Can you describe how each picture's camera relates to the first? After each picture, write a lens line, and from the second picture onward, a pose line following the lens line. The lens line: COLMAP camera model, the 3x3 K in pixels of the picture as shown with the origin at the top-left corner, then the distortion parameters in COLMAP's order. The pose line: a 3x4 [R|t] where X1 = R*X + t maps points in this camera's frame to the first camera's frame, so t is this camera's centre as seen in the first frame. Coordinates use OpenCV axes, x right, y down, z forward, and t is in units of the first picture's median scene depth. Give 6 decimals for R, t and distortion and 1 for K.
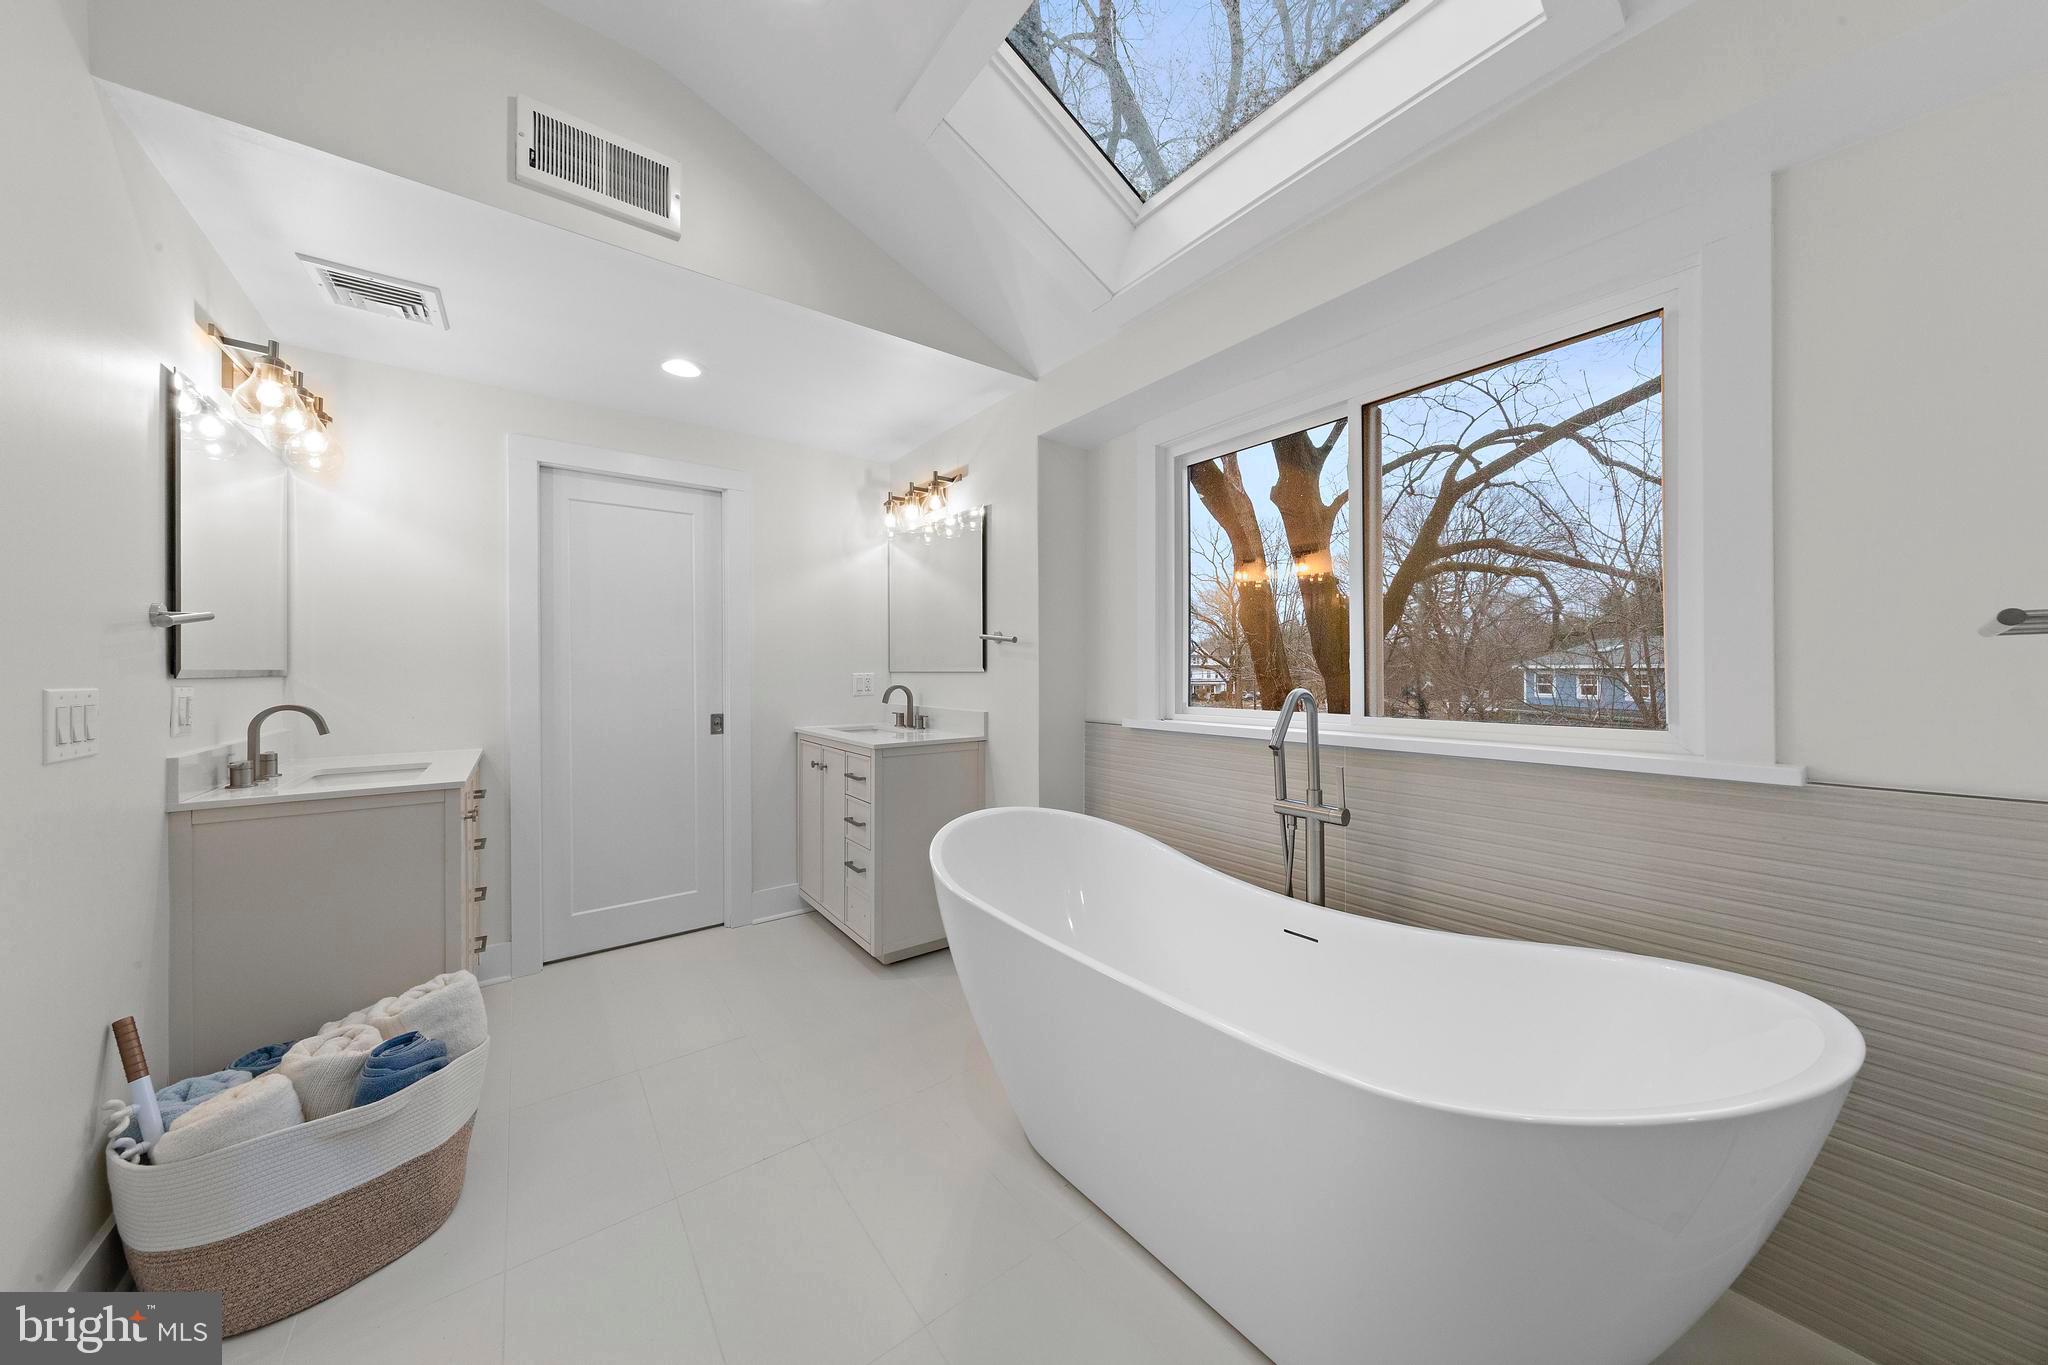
lens RADIAL K [[678.2, 0, 1034.7], [0, 678.2, 672.0], [0, 0, 1]] dist [0.006283, -0.000114]
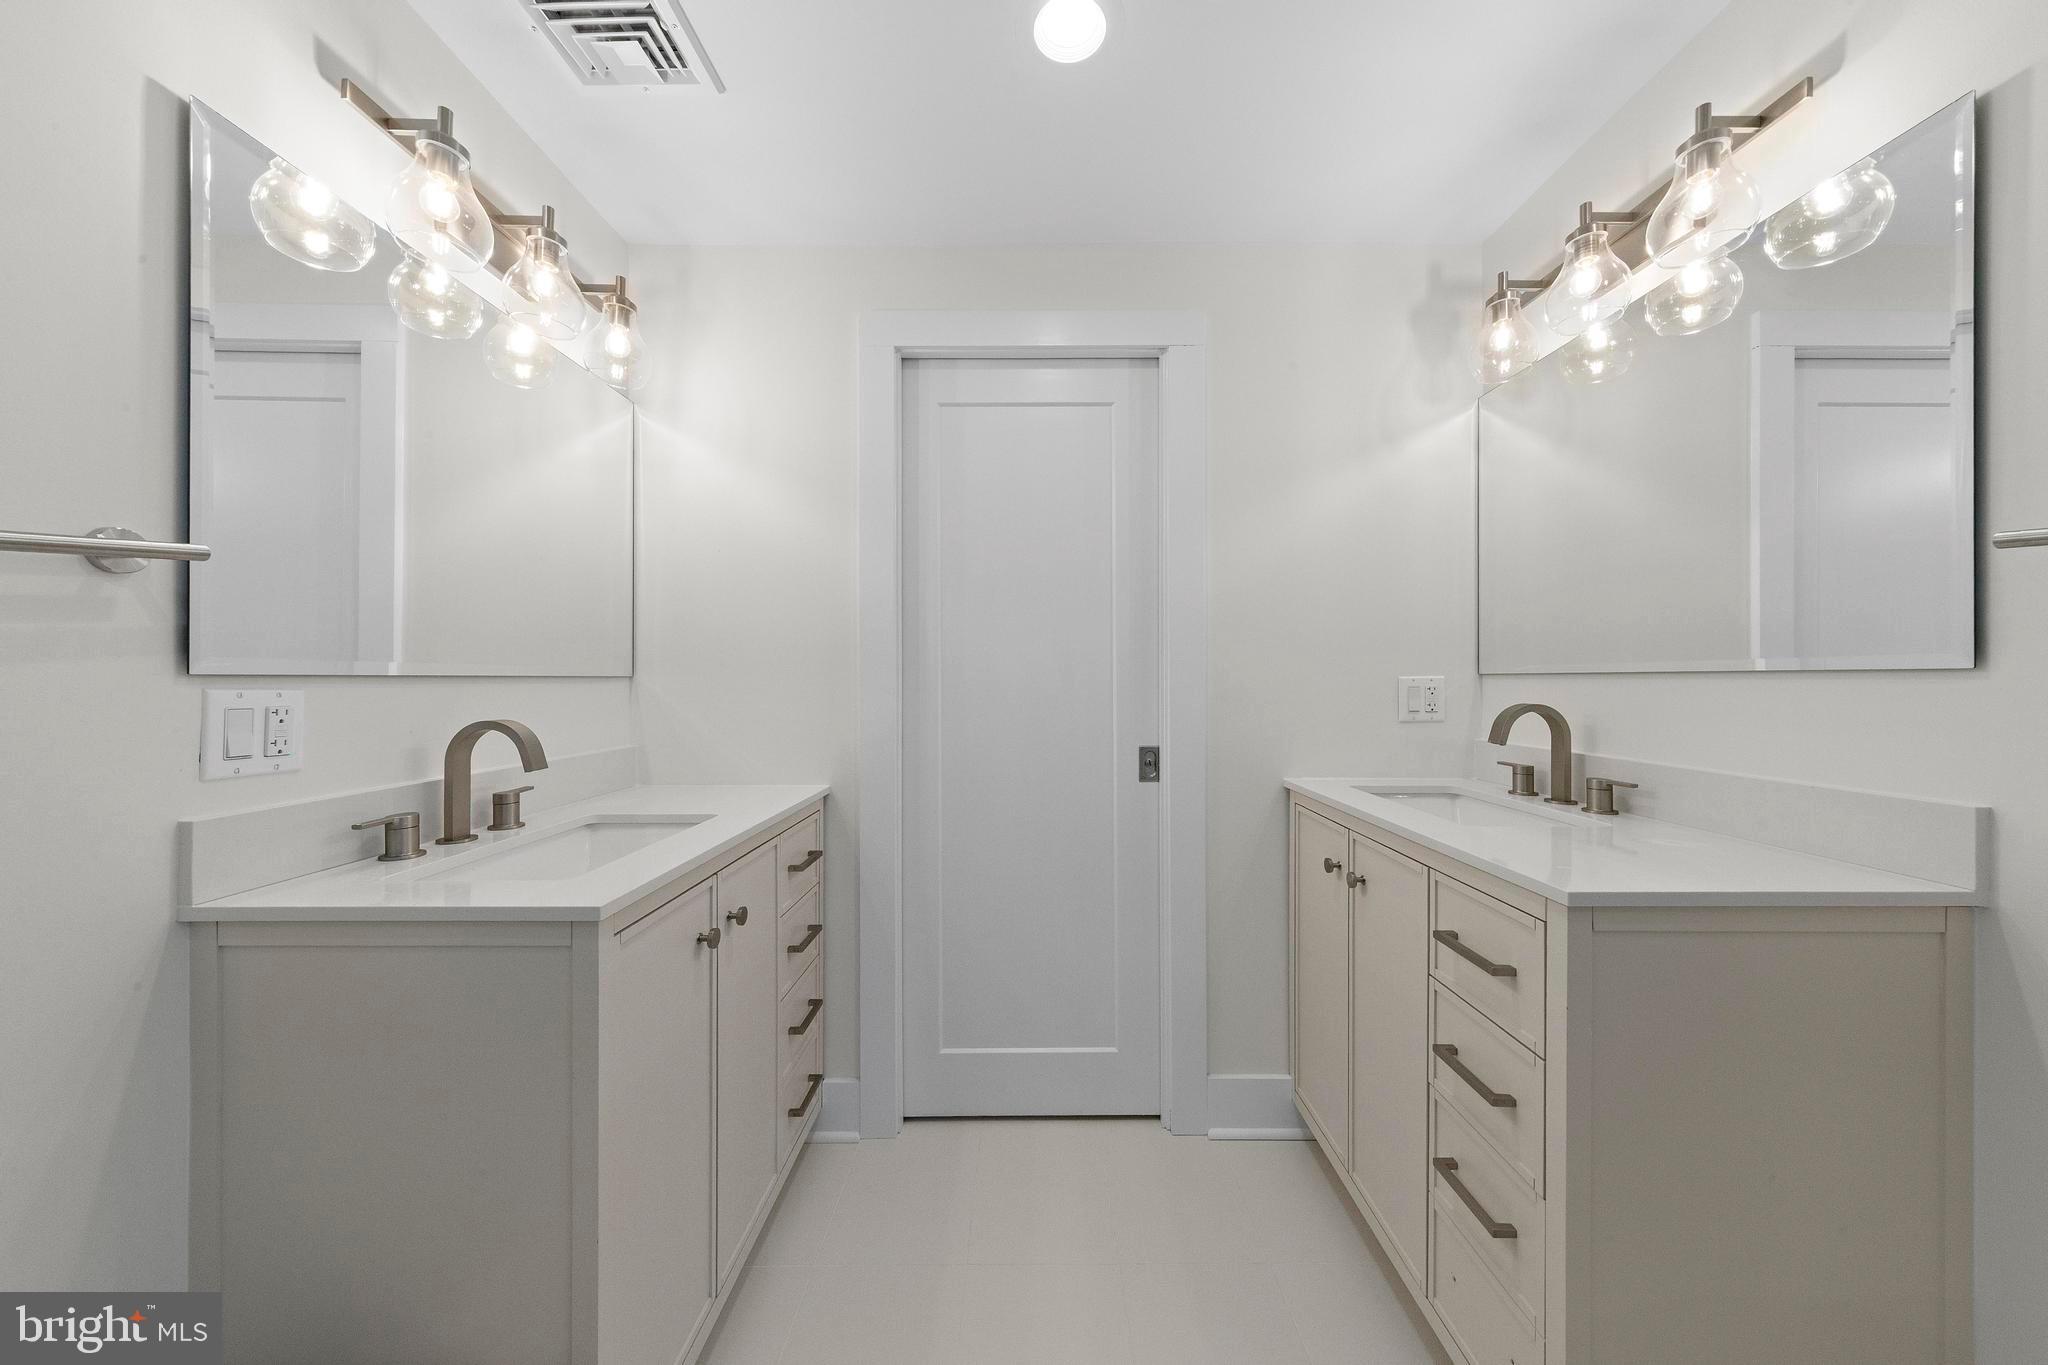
lens RADIAL K [[678.2, 0, 1031.5], [0, 678.2, 678.1], [0, 0, 1]] dist [0.006283, -0.000114]
pose [[0.794899, 0.002480, -0.606736, -0.203228], [-0.004356, 0.999989, -0.001618, 0.005633], [0.606726, 0.003929, 0.794902, 0.492917]]
